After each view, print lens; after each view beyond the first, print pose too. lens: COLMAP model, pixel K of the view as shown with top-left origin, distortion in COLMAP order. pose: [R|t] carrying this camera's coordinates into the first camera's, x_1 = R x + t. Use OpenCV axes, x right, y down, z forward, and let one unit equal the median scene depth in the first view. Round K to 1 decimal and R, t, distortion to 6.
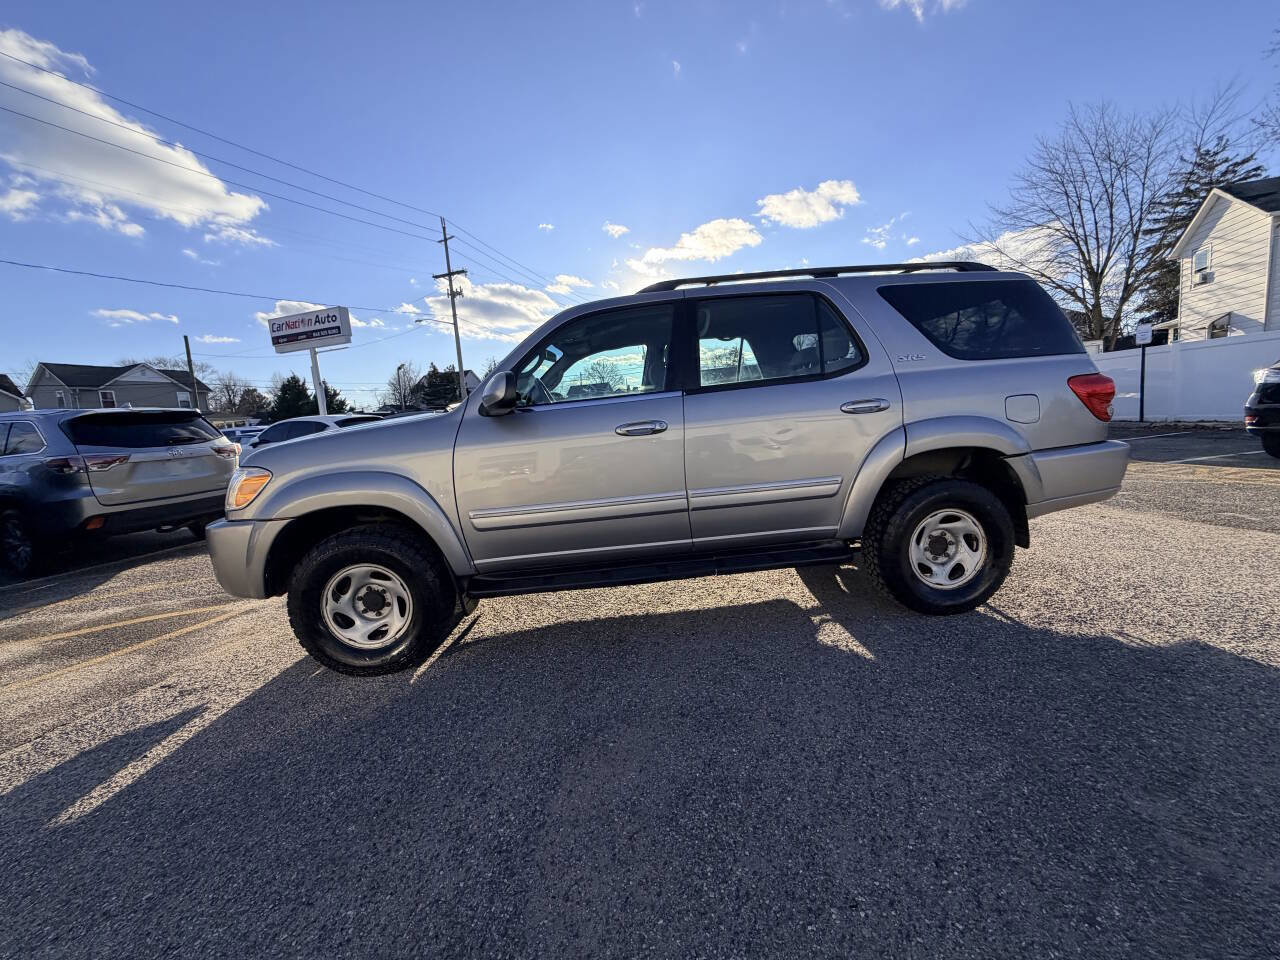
lens RADIAL K [[509.5, 0, 641.2], [0, 509.5, 478.5], [0, 0, 1]] dist [0.001594, -0.000408]
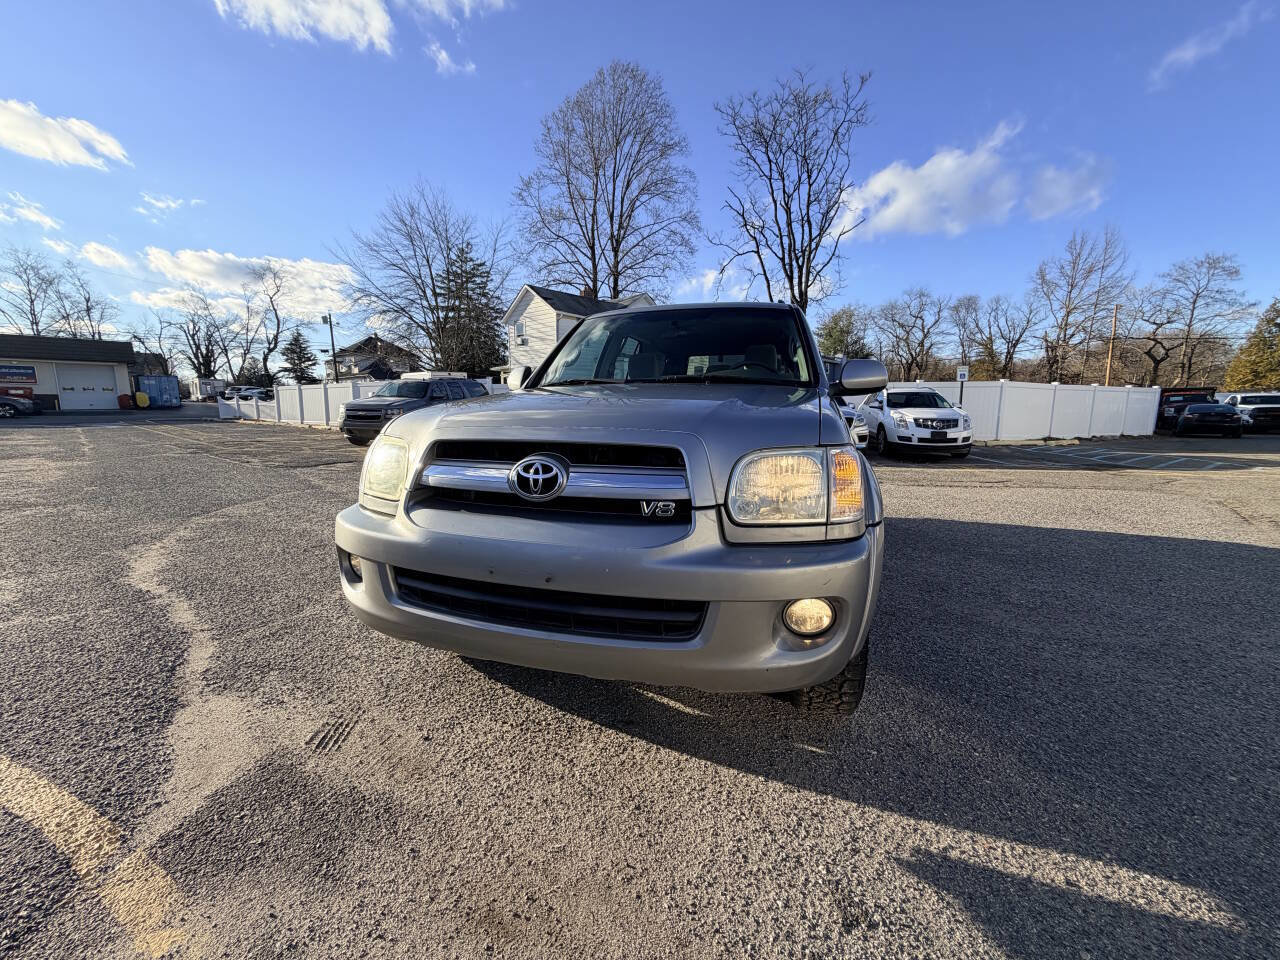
lens RADIAL K [[507.8, 0, 641.2], [0, 507.8, 478.7], [0, 0, 1]] dist [0.000111, -0.000040]
pose [[0.363176, -0.059454, 0.929822, -1.311848], [0.082865, 0.996068, 0.031324, -0.019842], [-0.928028, 0.065673, 0.366675, 0.930632]]
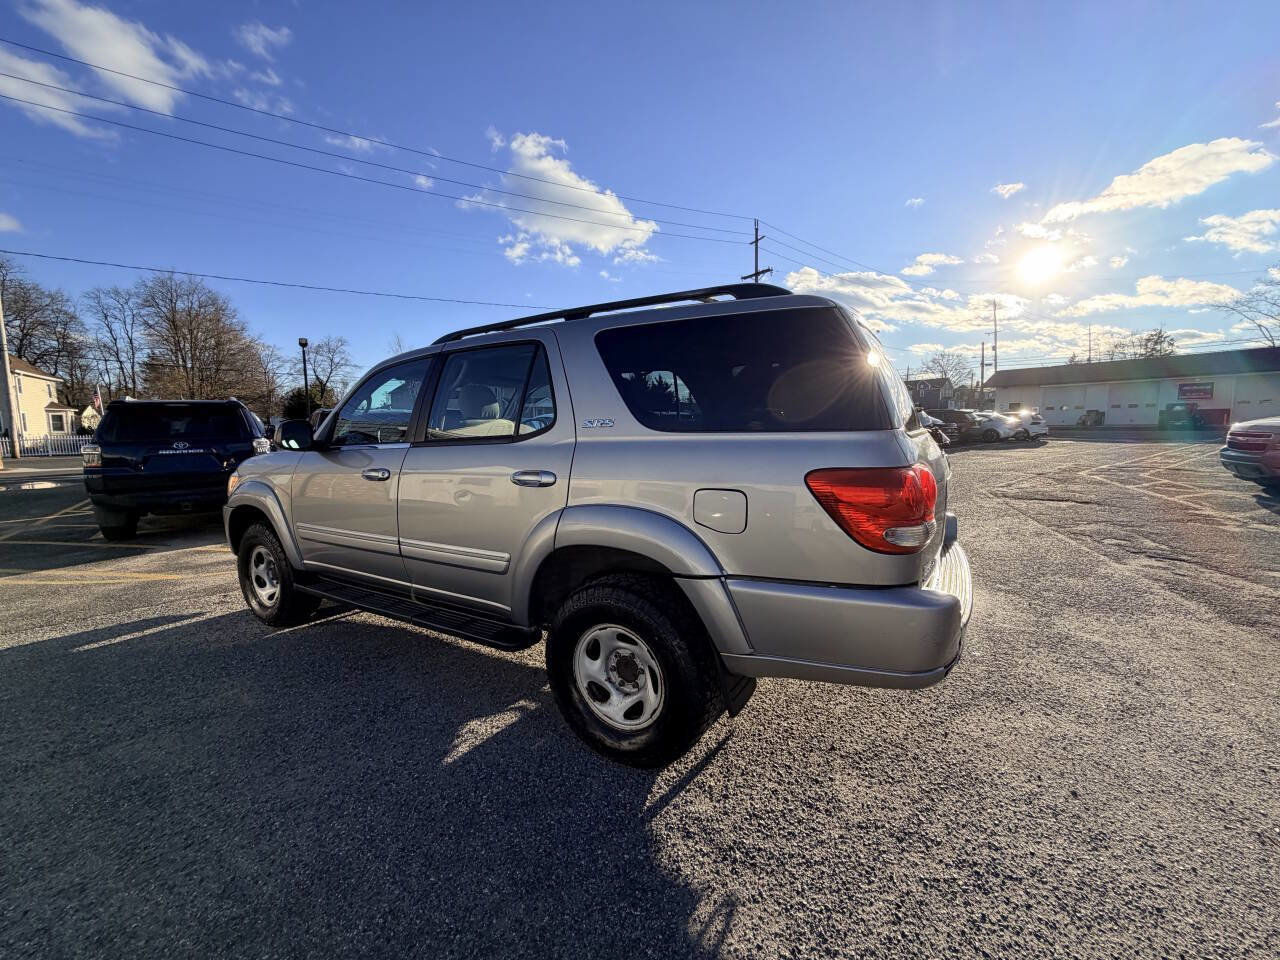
lens RADIAL K [[509.5, 0, 640.7], [0, 509.5, 480.8], [0, 0, 1]] dist [0.001594, -0.000408]
pose [[0.813938, 0.123880, -0.567590, 1.032535], [-0.113758, 0.992073, 0.053393, -0.196987], [0.569705, 0.021110, 0.821578, 0.392376]]
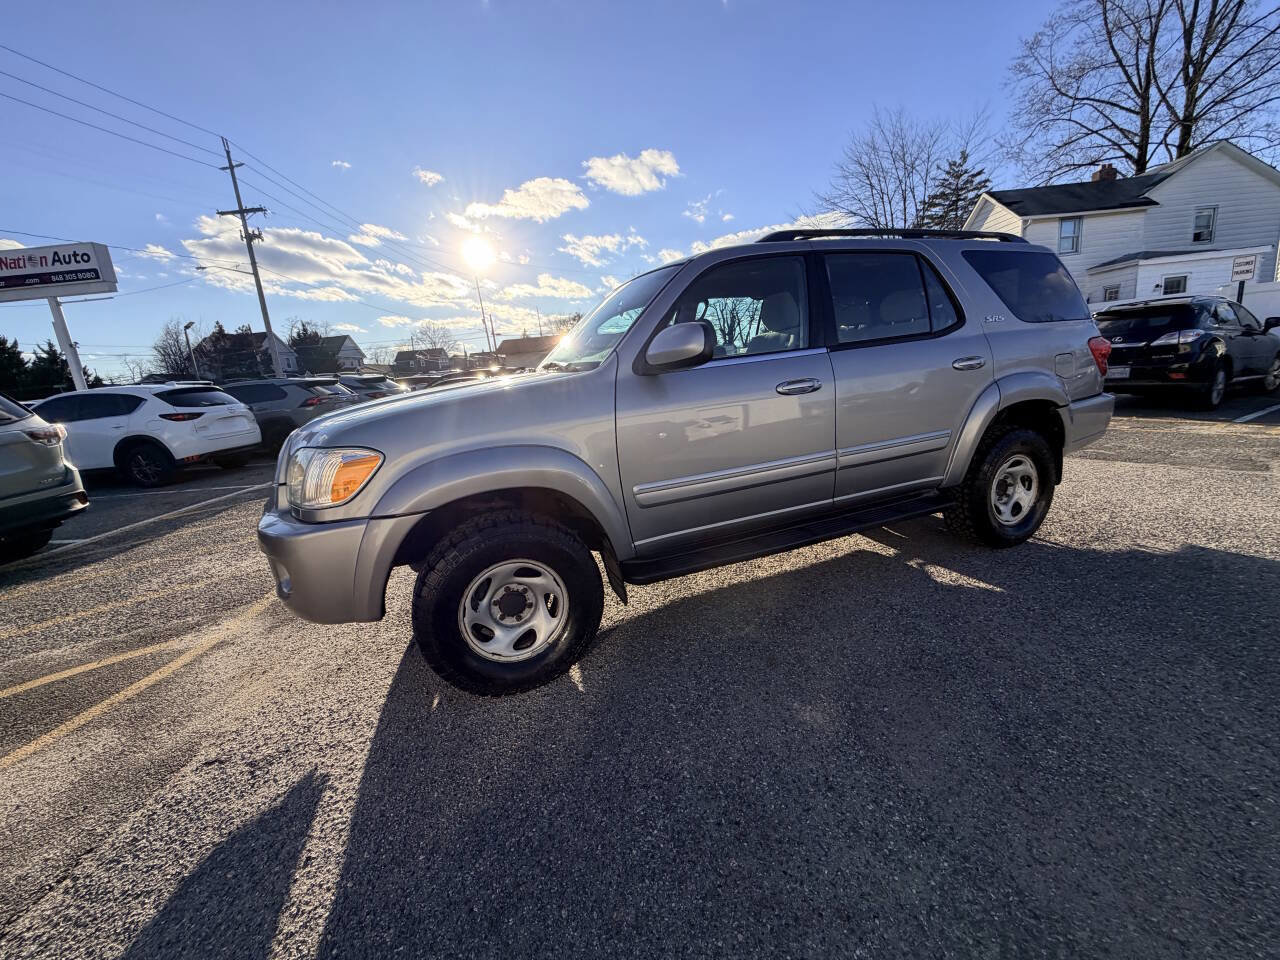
lens RADIAL K [[509.5, 0, 640.1], [0, 509.5, 479.2], [0, 0, 1]] dist [0.001594, -0.000408]
pose [[0.953449, -0.066785, 0.294065, -0.535608], [0.048248, 0.996390, 0.069855, -0.005990], [-0.297669, -0.052415, 0.953229, 0.162722]]
